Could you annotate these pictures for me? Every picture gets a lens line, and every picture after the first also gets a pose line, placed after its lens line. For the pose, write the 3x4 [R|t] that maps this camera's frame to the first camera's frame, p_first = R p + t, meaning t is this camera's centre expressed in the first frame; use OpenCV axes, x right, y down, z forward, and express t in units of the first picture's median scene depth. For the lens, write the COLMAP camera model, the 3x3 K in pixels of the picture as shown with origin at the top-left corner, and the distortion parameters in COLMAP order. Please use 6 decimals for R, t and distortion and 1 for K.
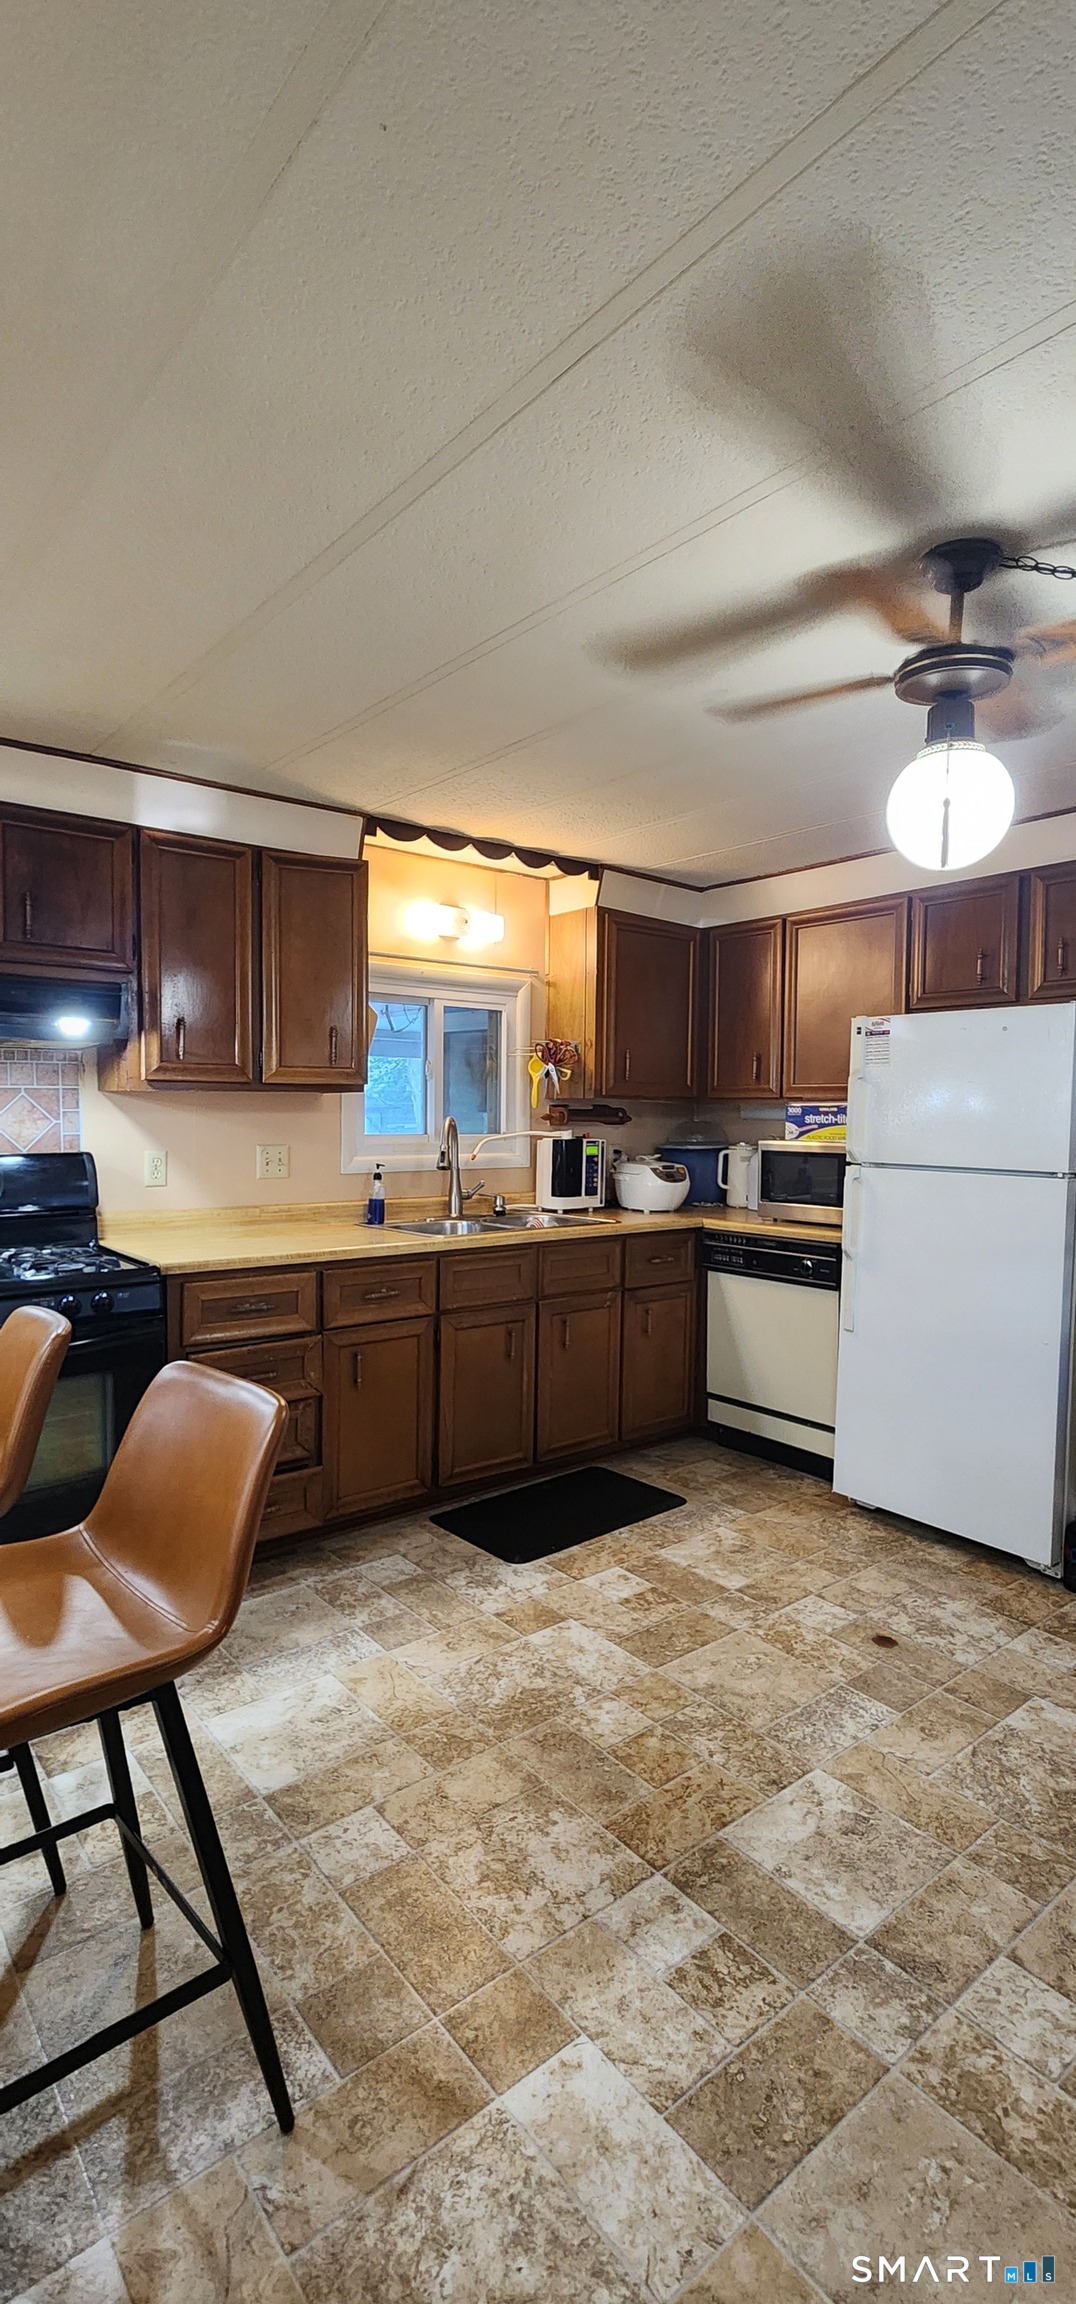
lens RADIAL K [[1022.0, 0, 550.4], [0, 1022.0, 1151.6], [0, 0, 1]] dist [-0.004069, 0.001982]
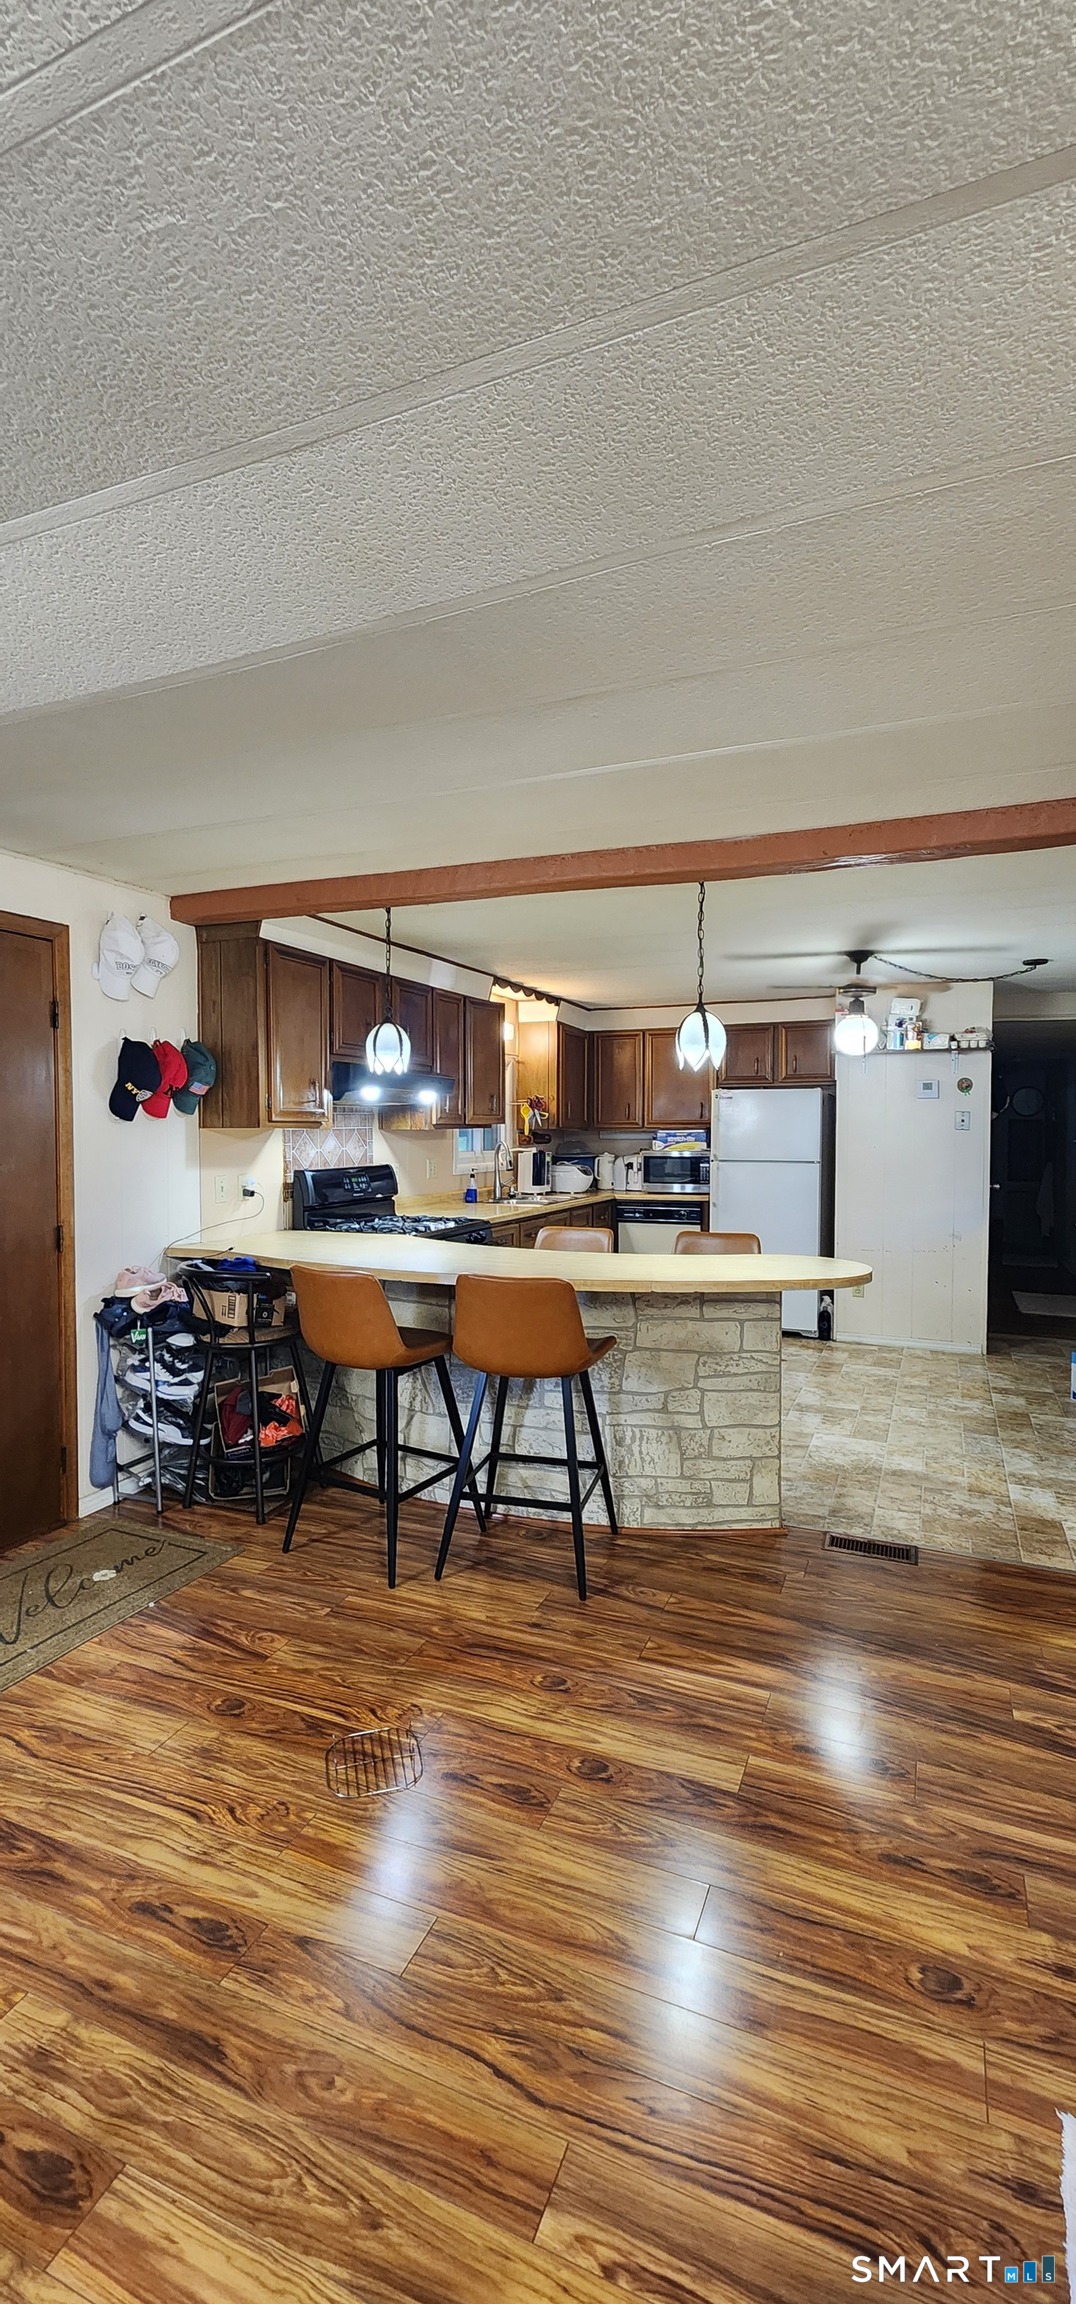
lens RADIAL K [[940.1, 0, 537.5], [0, 940.1, 1153.8], [0, 0, 1]] dist [-0.003800, 0.000479]
pose [[0.887691, -0.021155, 0.459953, -0.775508], [0.026033, 0.999652, -0.004265, -0.003067], [-0.459702, 0.015760, 0.887933, -0.453576]]
